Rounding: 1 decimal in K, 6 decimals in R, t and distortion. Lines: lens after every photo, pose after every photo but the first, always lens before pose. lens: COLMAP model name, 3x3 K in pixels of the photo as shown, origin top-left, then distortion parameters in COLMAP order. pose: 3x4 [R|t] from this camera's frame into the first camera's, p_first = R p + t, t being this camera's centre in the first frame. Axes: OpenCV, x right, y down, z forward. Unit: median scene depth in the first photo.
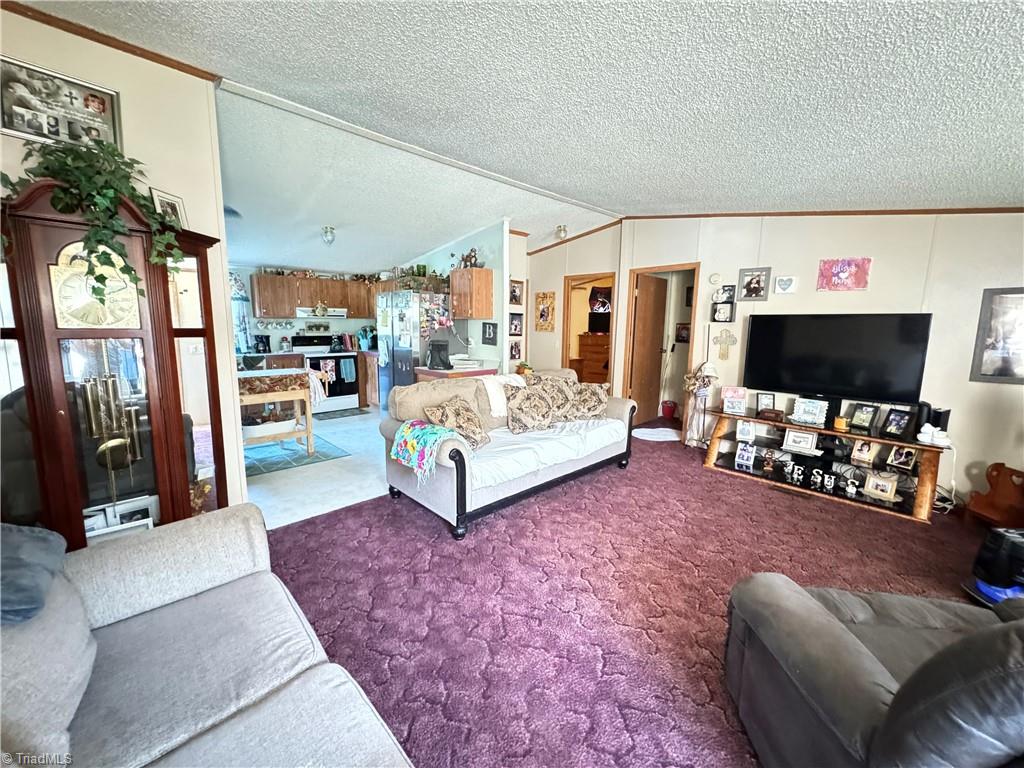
lens RADIAL K [[407.4, 0, 508.1], [0, 407.4, 381.6], [0, 0, 1]] dist [-0.002157, -0.000058]
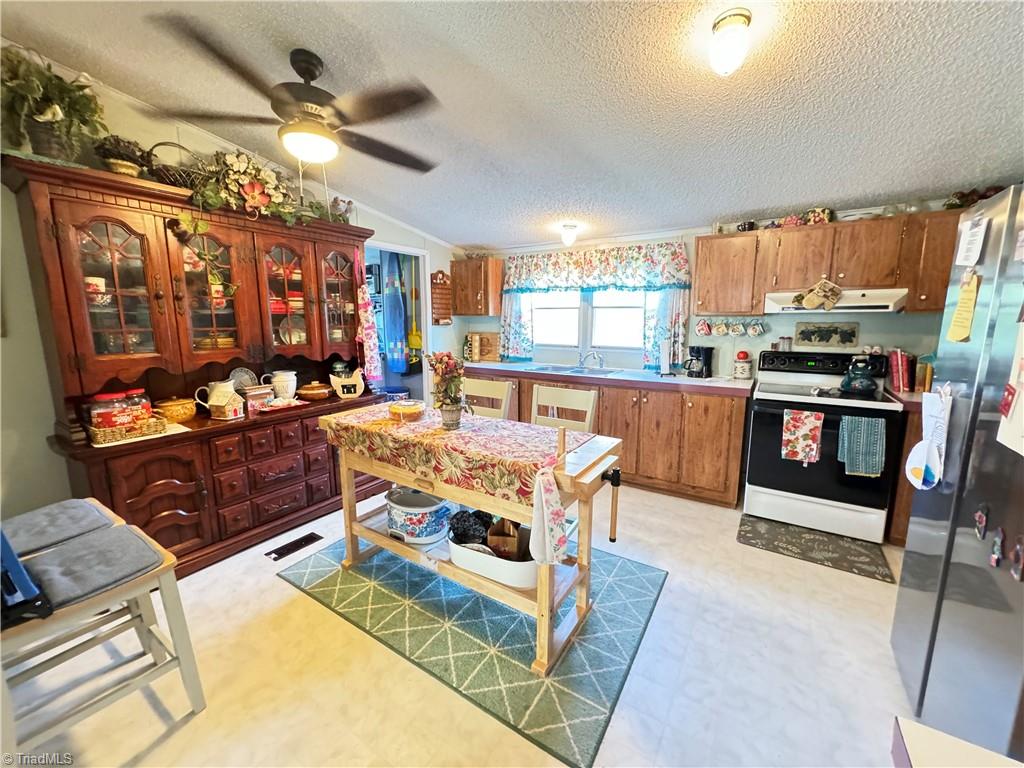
lens RADIAL K [[407.4, 0, 507.2], [0, 407.4, 384.1], [0, 0, 1]] dist [-0.002157, -0.000058]
pose [[0.224397, 0.139807, -0.964417, -0.157410], [-0.129778, 0.985127, 0.112613, -0.135102], [0.965818, 0.099890, 0.239203, 0.895268]]
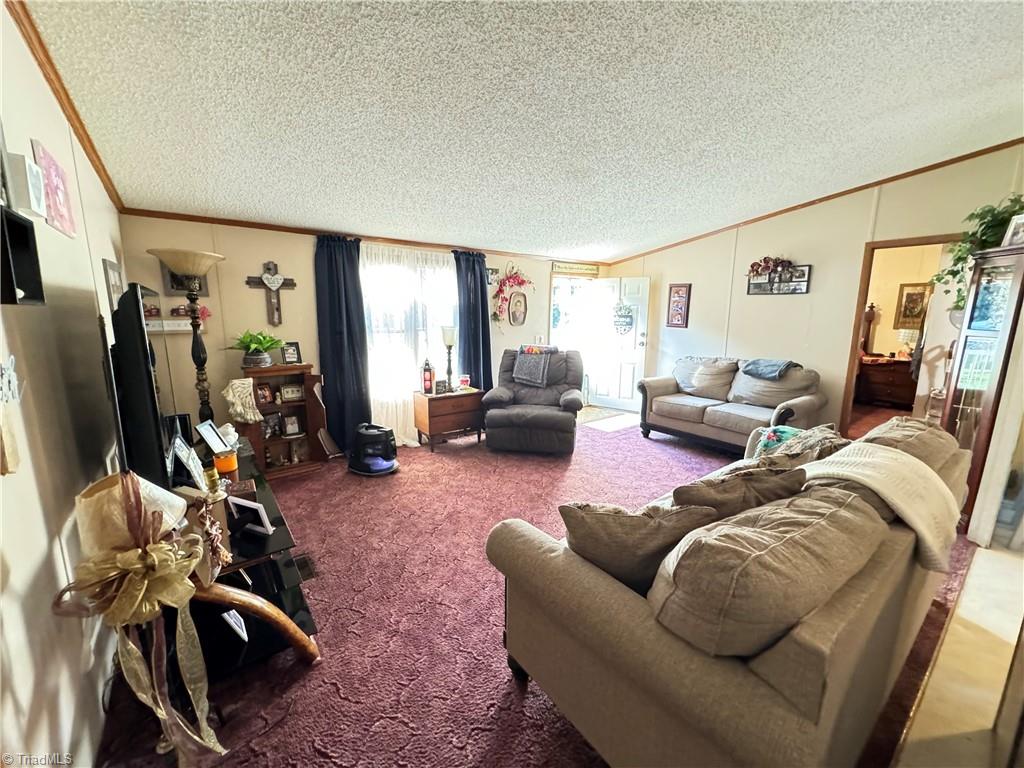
lens RADIAL K [[407.4, 0, 508.2], [0, 407.4, 384.3], [0, 0, 1]] dist [-0.002157, -0.000058]
pose [[-0.992844, -0.042152, 0.111734, 0.258828], [-0.004982, 0.949438, 0.313914, -0.187611], [-0.119316, 0.311111, -0.942854, 1.282114]]
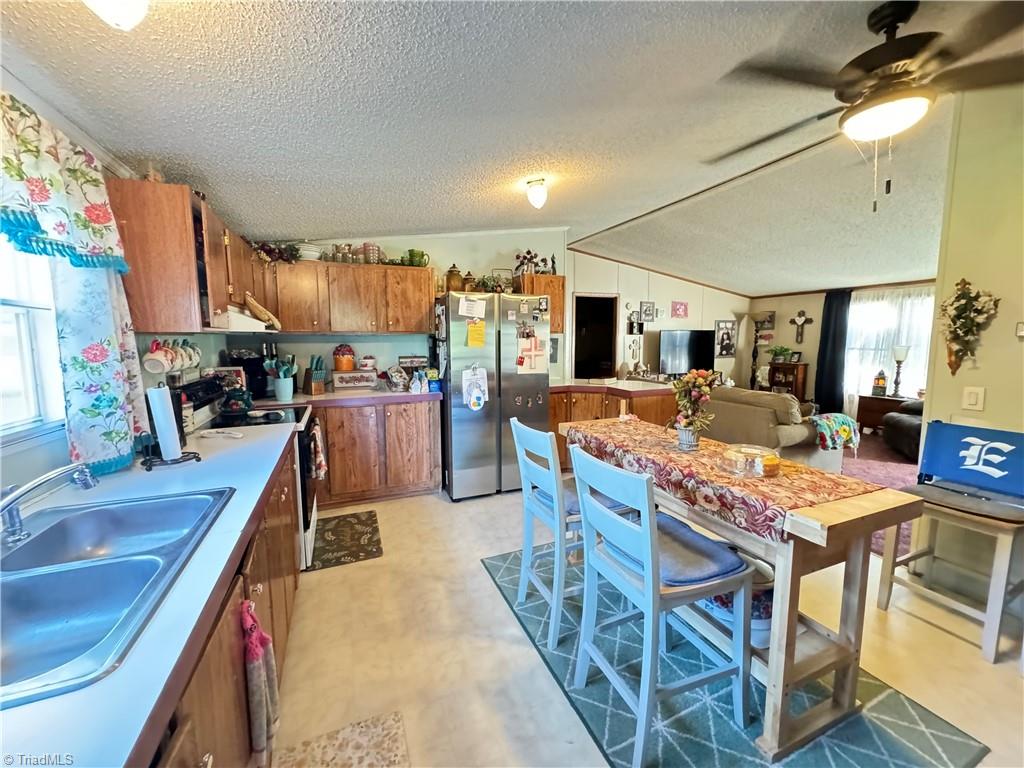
lens RADIAL K [[407.4, 0, 510.9], [0, 407.4, 383.2], [0, 0, 1]] dist [-0.002157, -0.000058]
pose [[0.354553, -0.118895, 0.927446, -1.173630], [0.142057, 0.987218, 0.072250, -0.156083], [-0.924182, 0.106134, 0.366911, 0.966371]]
